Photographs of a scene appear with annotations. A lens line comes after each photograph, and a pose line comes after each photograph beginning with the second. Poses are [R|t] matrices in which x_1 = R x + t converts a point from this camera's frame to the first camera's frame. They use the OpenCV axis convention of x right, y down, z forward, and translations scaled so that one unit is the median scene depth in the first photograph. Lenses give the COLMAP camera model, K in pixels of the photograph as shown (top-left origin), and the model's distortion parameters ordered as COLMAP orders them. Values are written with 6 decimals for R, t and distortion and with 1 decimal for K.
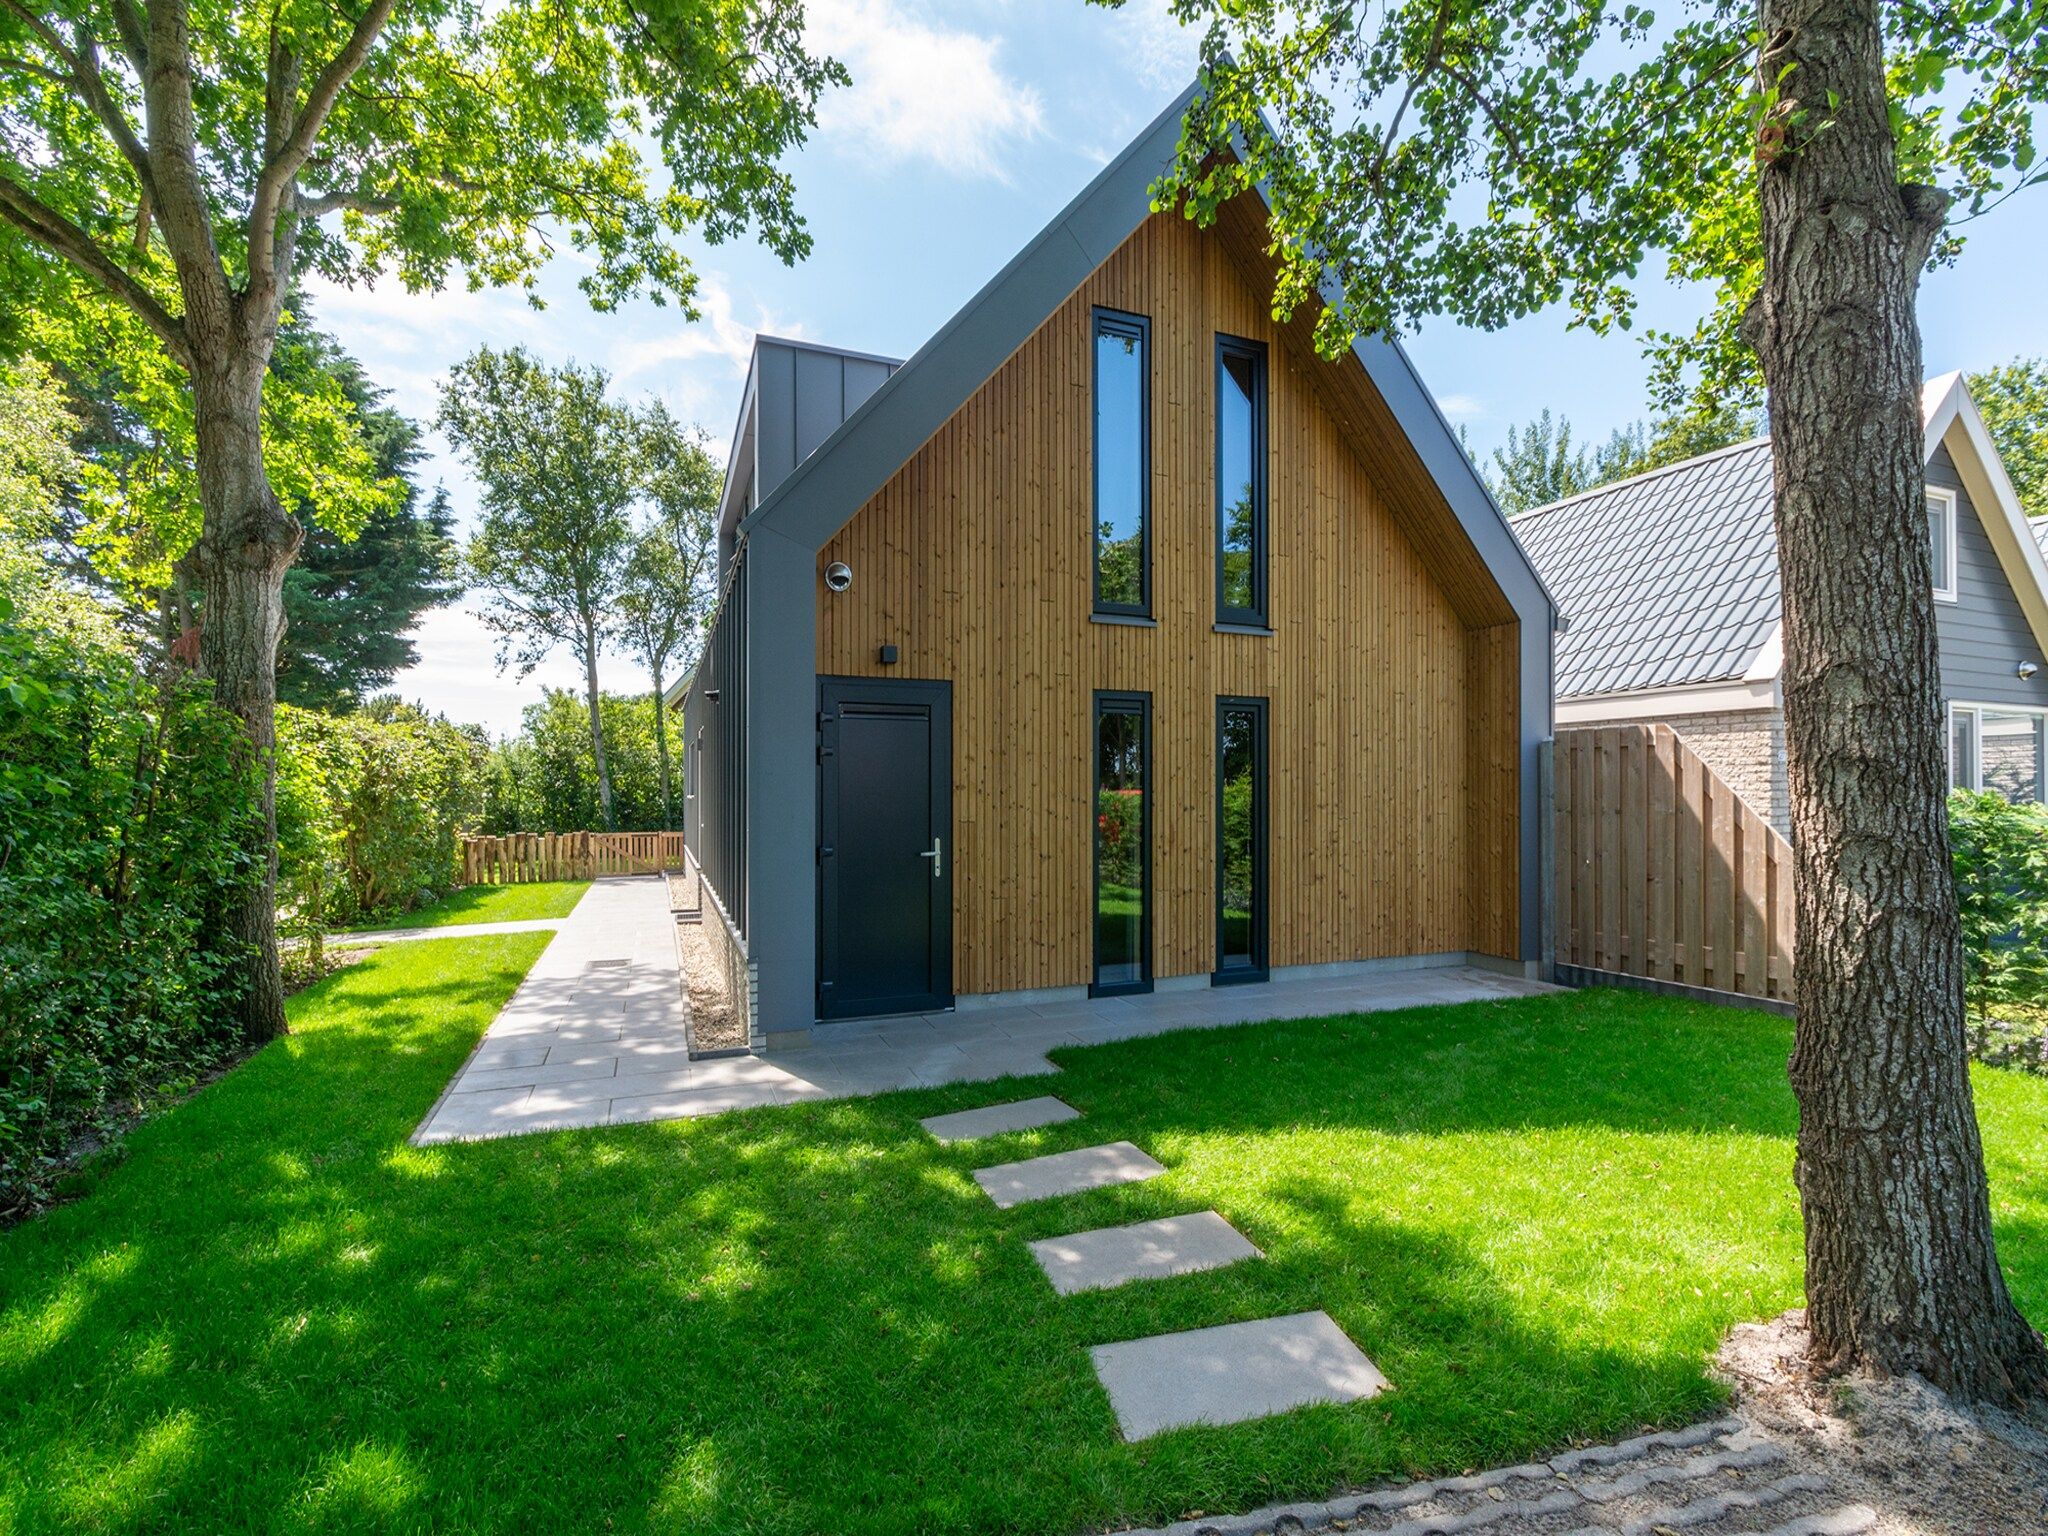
lens RADIAL K [[917.2, 0, 1021.0], [0, 917.2, 792.6], [0, 0, 1]] dist [-0.000429, -0.000223]
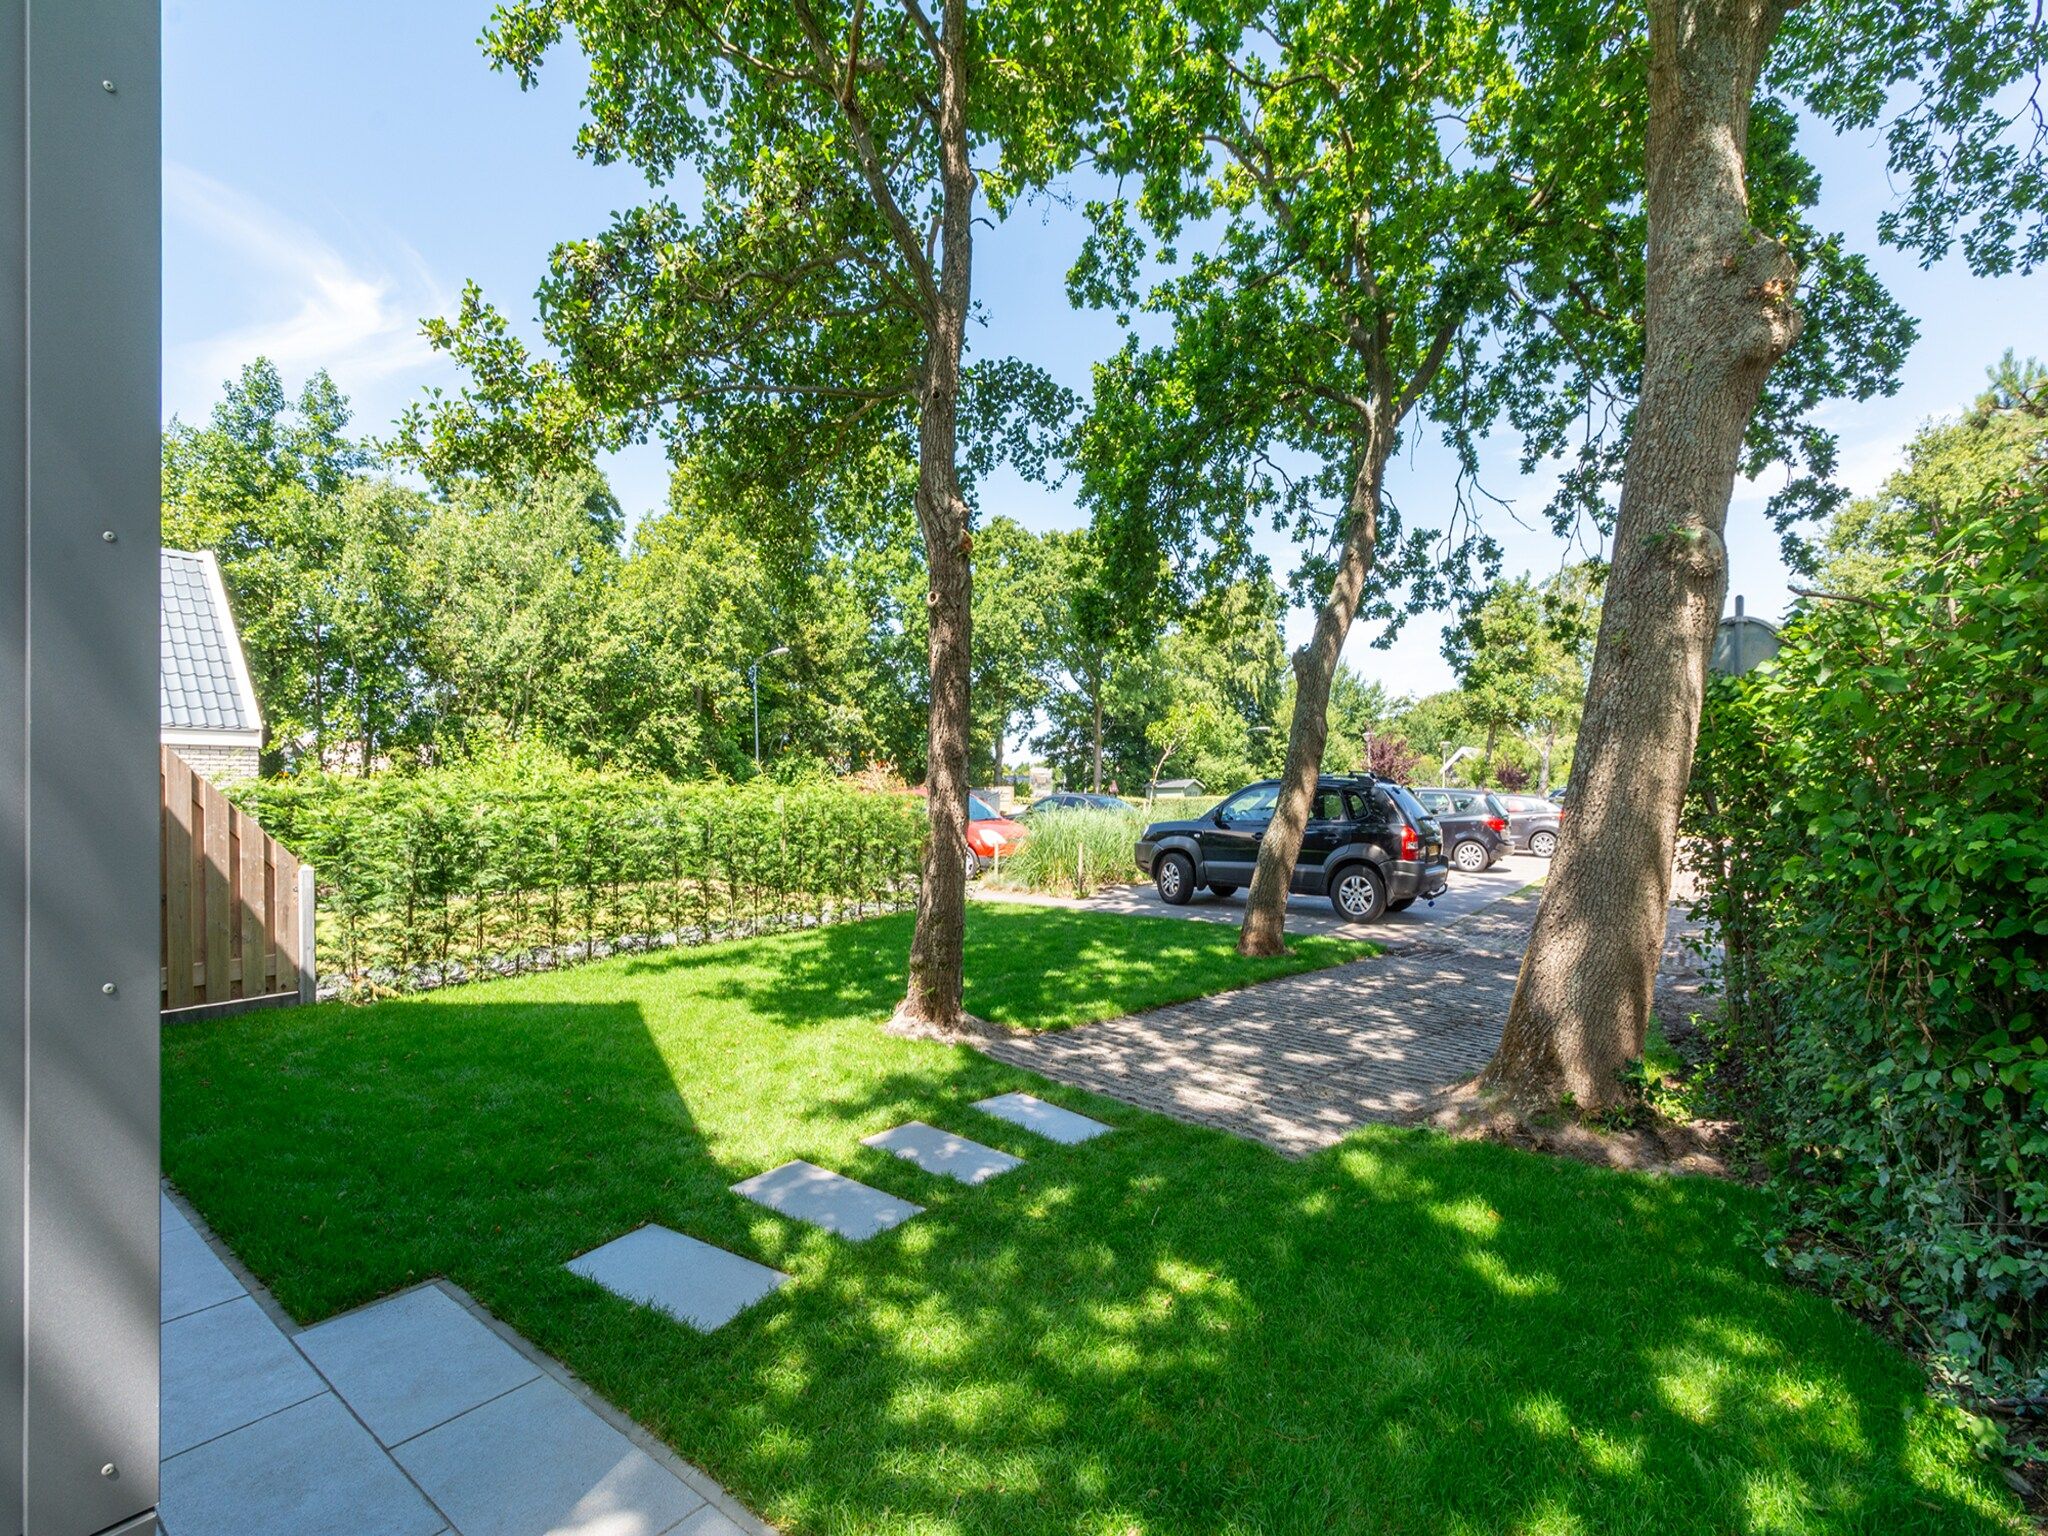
lens RADIAL K [[917.2, 0, 1021.0], [0, 917.2, 792.6], [0, 0, 1]] dist [-0.000429, -0.000223]
pose [[-0.523686, 0.005656, 0.851893, -0.417426], [0.000365, 0.999979, -0.006415, -0.001370], [-0.851911, -0.003048, -0.523677, 0.650658]]
